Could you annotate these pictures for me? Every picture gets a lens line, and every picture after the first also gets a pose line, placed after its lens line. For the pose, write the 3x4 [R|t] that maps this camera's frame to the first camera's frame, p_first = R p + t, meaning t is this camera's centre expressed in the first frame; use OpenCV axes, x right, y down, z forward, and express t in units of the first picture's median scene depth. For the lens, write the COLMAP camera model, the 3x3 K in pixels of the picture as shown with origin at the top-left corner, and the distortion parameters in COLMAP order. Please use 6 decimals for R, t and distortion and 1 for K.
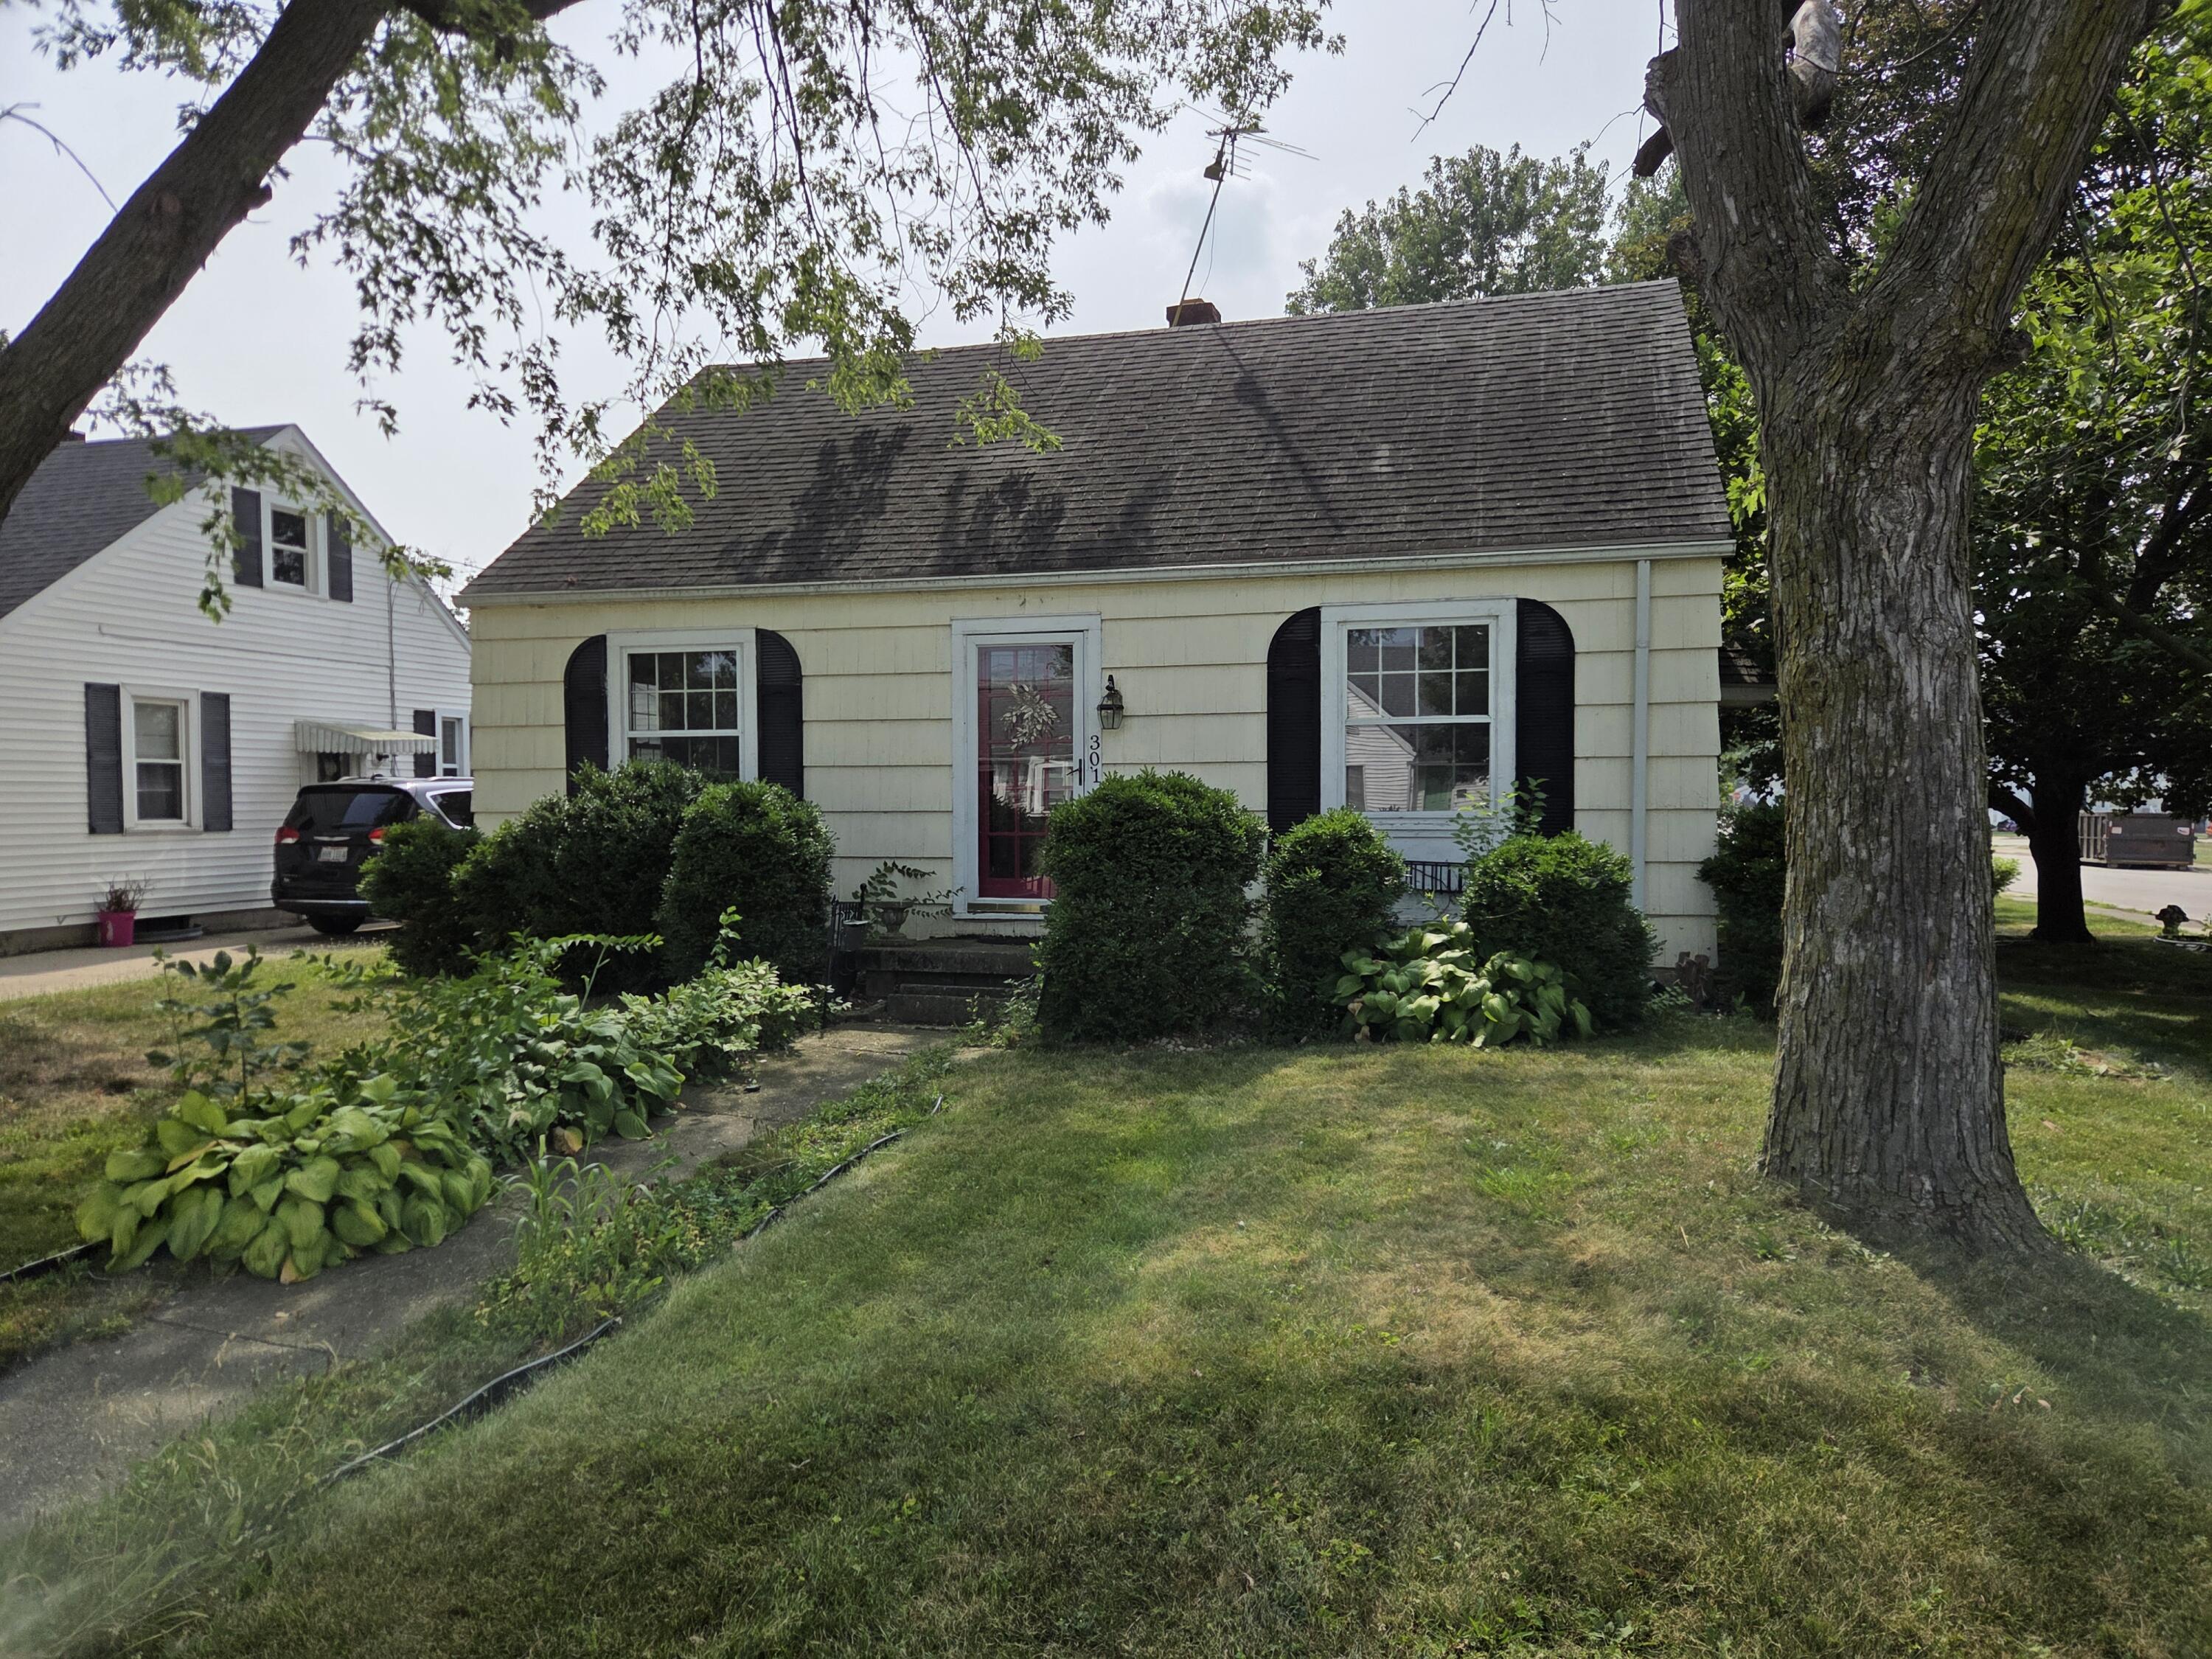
lens RADIAL K [[1484.1, 0, 1101.1], [0, 1484.1, 828.3], [0, 0, 1]] dist [0.054412, 0.002043]
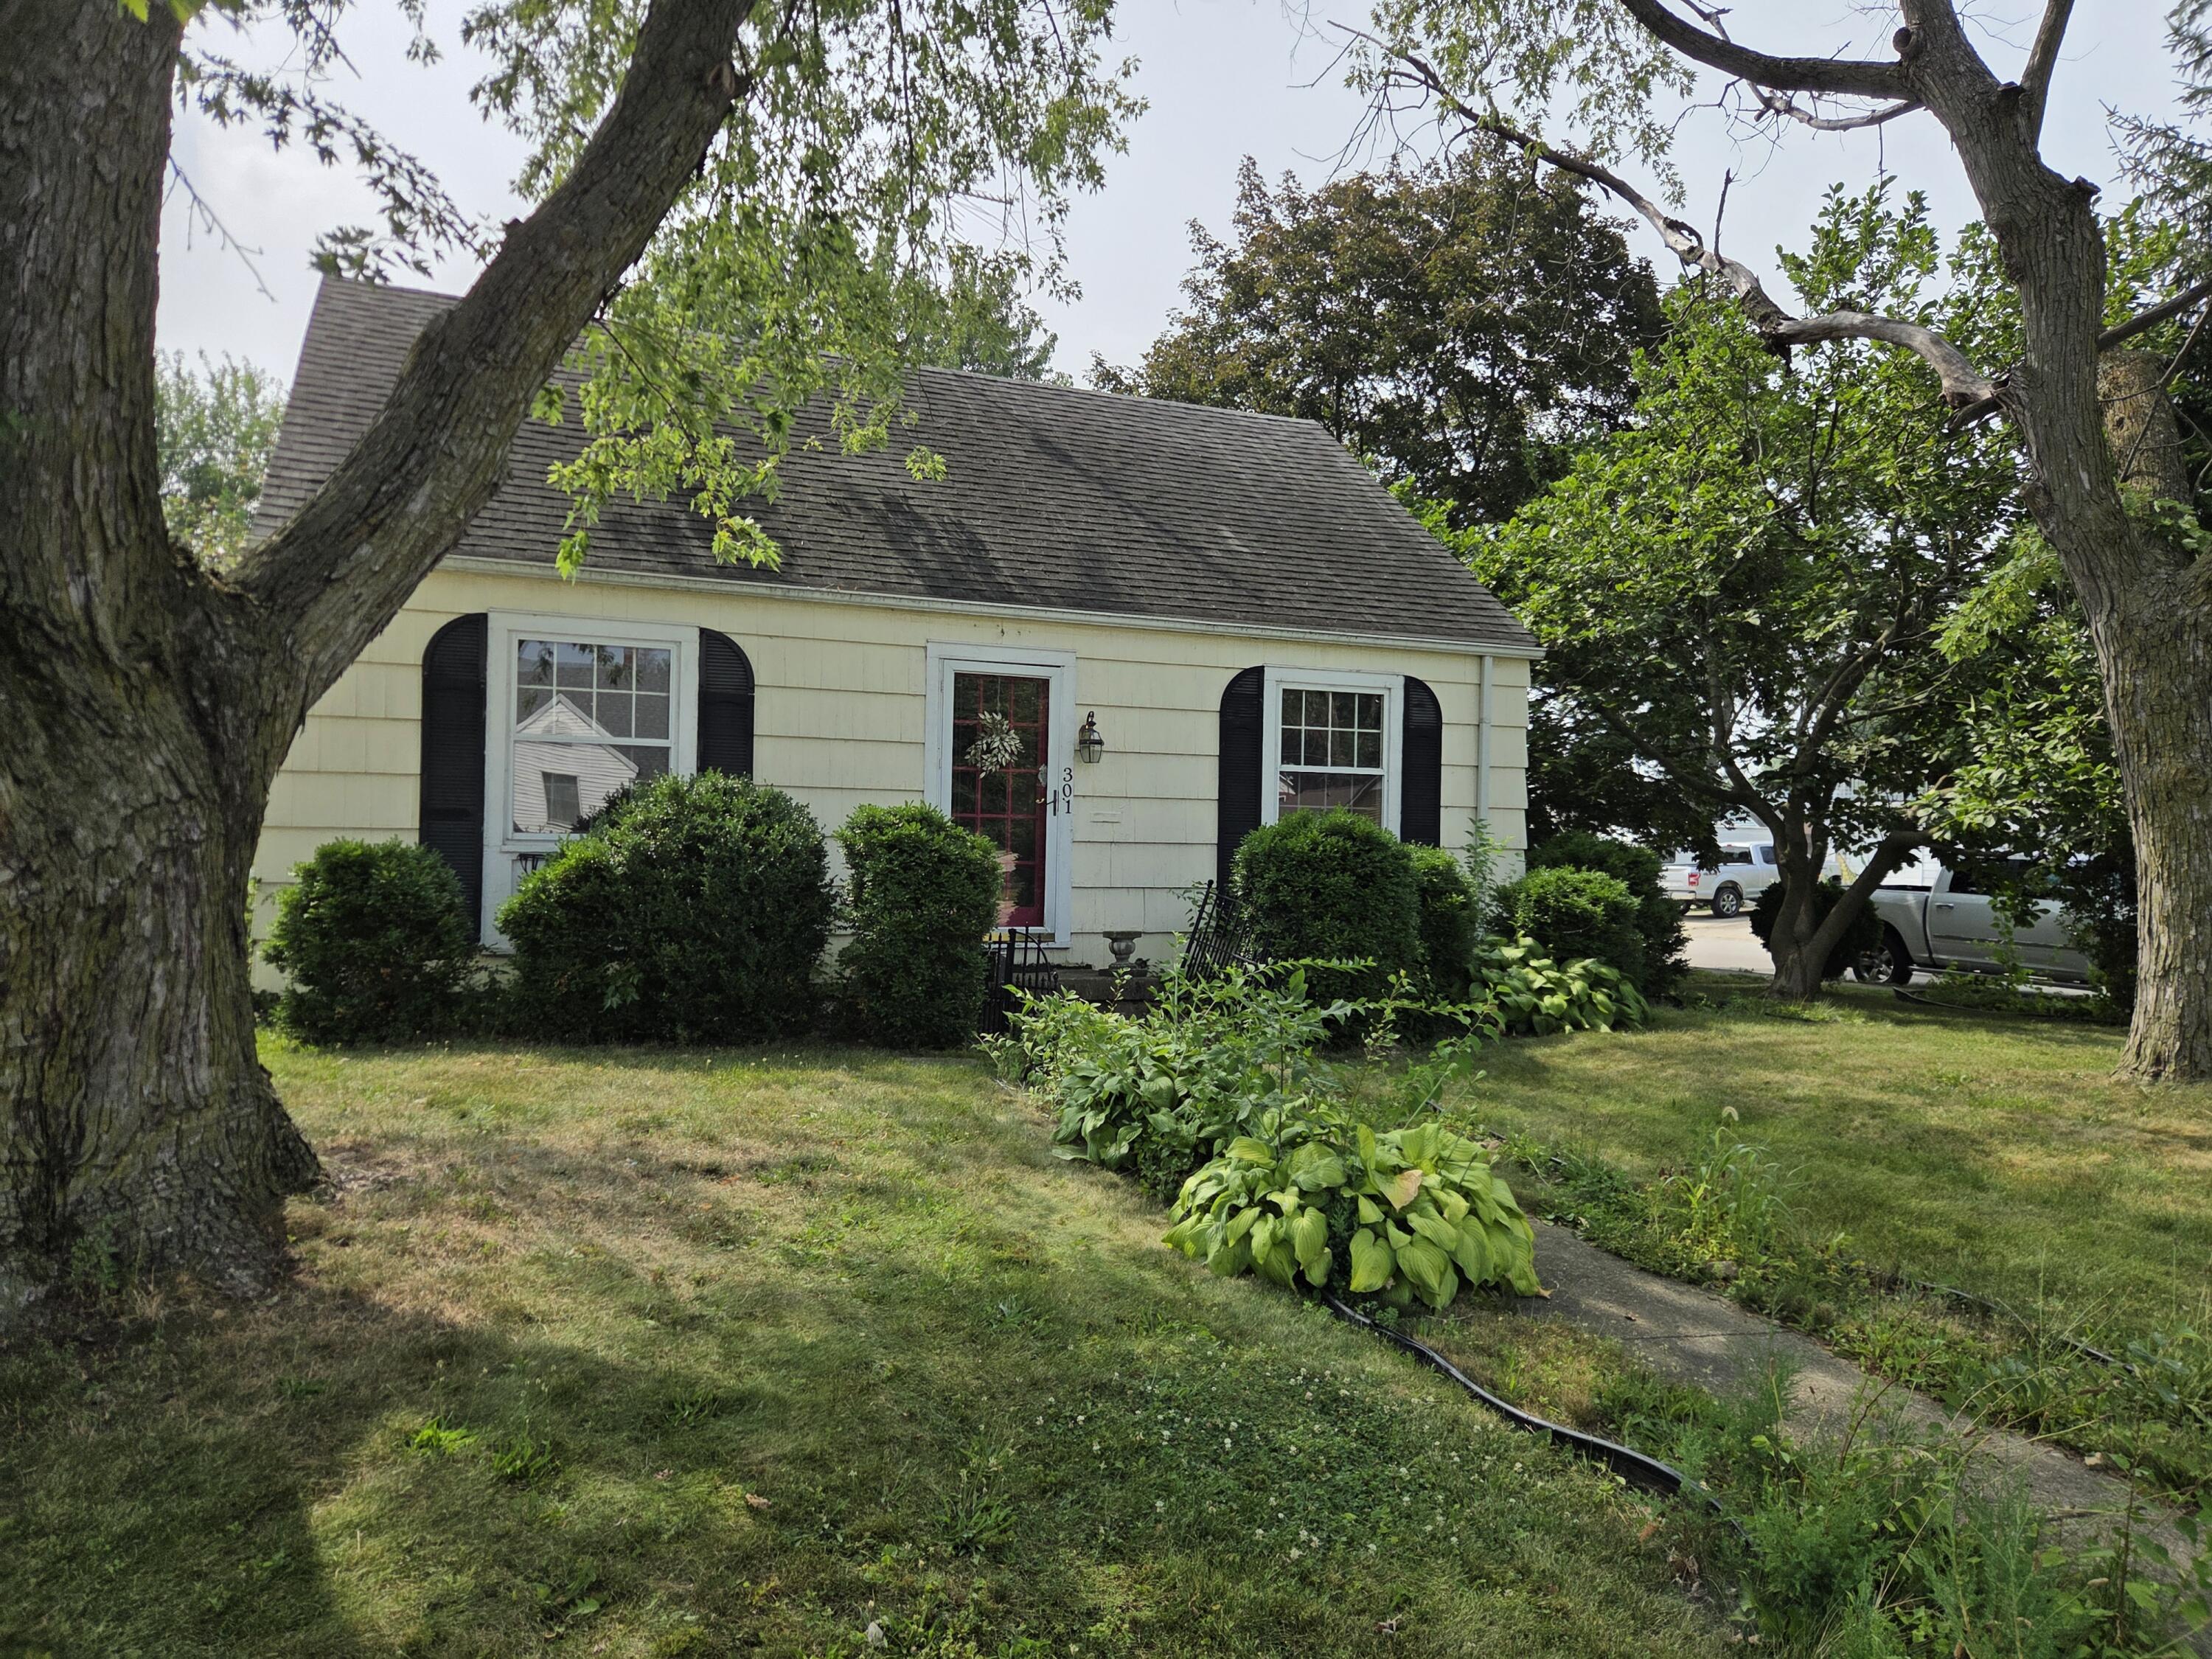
lens RADIAL K [[1484.1, 0, 1095.9], [0, 1484.1, 833.0], [0, 0, 1]] dist [0.054412, 0.002043]
pose [[0.802749, 0.021743, 0.595921, -0.634674], [-0.013923, 0.999746, -0.017722, 0.001351], [-0.596155, 0.005929, 0.802848, 0.159248]]
